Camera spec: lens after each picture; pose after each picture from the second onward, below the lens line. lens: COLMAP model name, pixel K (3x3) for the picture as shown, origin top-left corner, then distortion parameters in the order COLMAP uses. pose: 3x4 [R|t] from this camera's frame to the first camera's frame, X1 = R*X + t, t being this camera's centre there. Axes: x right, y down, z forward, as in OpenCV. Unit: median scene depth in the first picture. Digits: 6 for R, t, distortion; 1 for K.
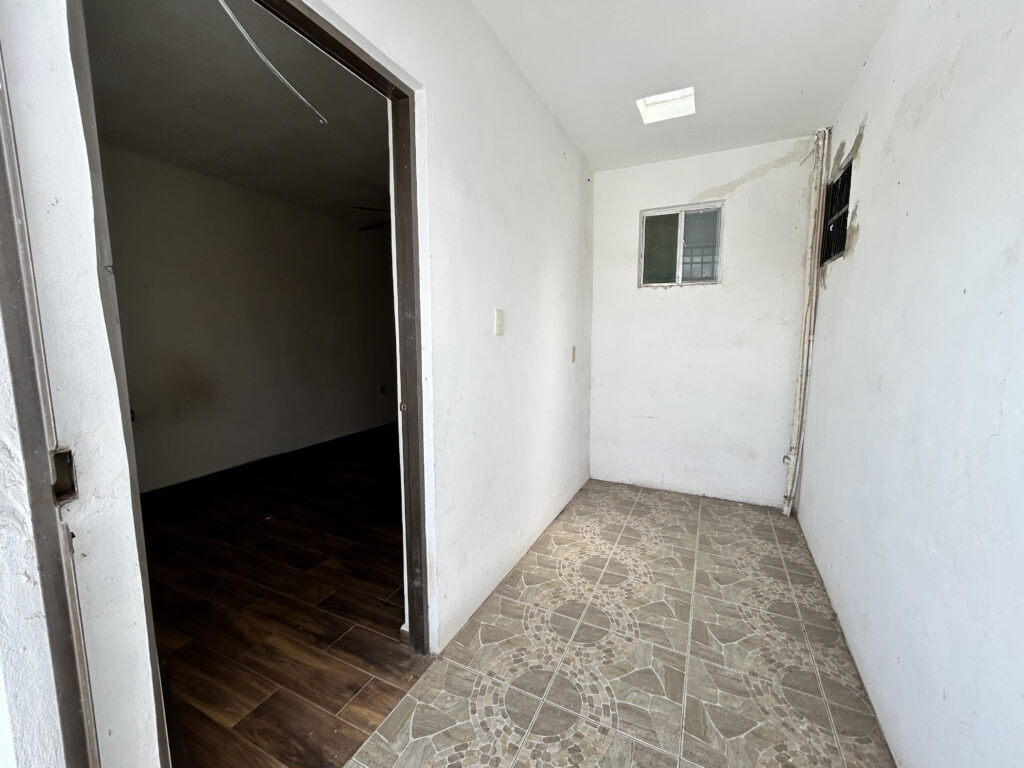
lens RADIAL K [[410.2, 0, 511.6], [0, 410.2, 384.2], [0, 0, 1]] dist [-0.017142, -0.000289]
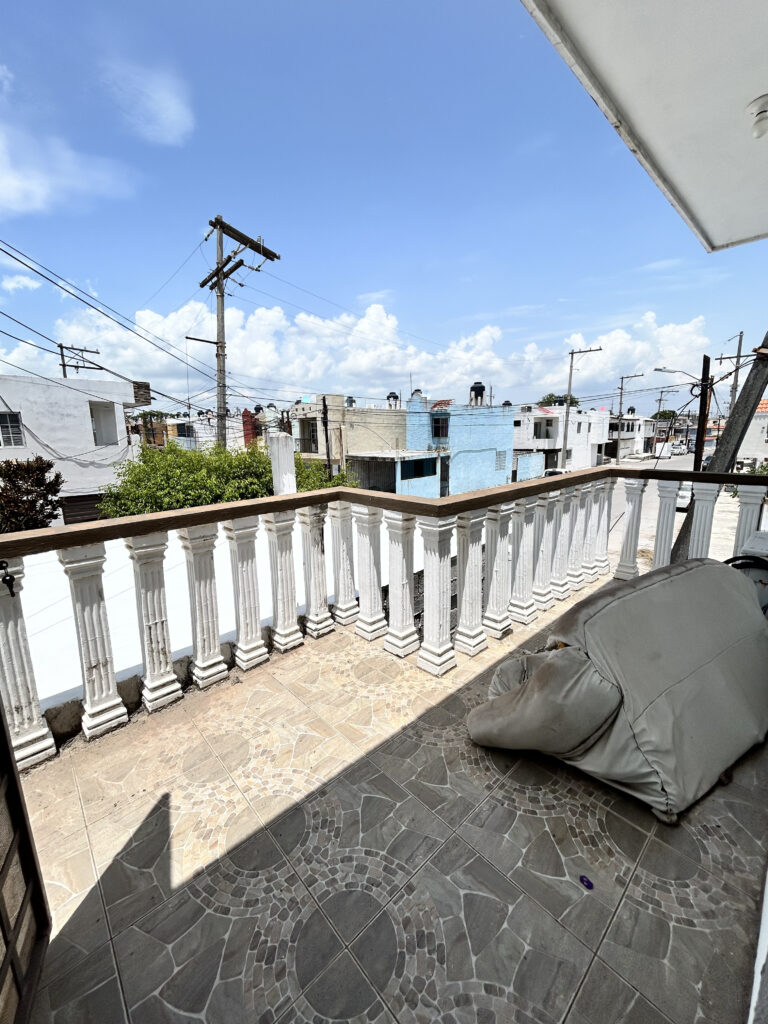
lens RADIAL K [[410.2, 0, 383.1], [0, 410.2, 509.2], [0, 0, 1]] dist [-0.017142, -0.000289]
pose [[-0.378669, 0.163948, -0.910896, 0.558973], [-0.097487, 0.971646, 0.215409, -0.133619], [0.920384, 0.170369, -0.351949, 1.144814]]
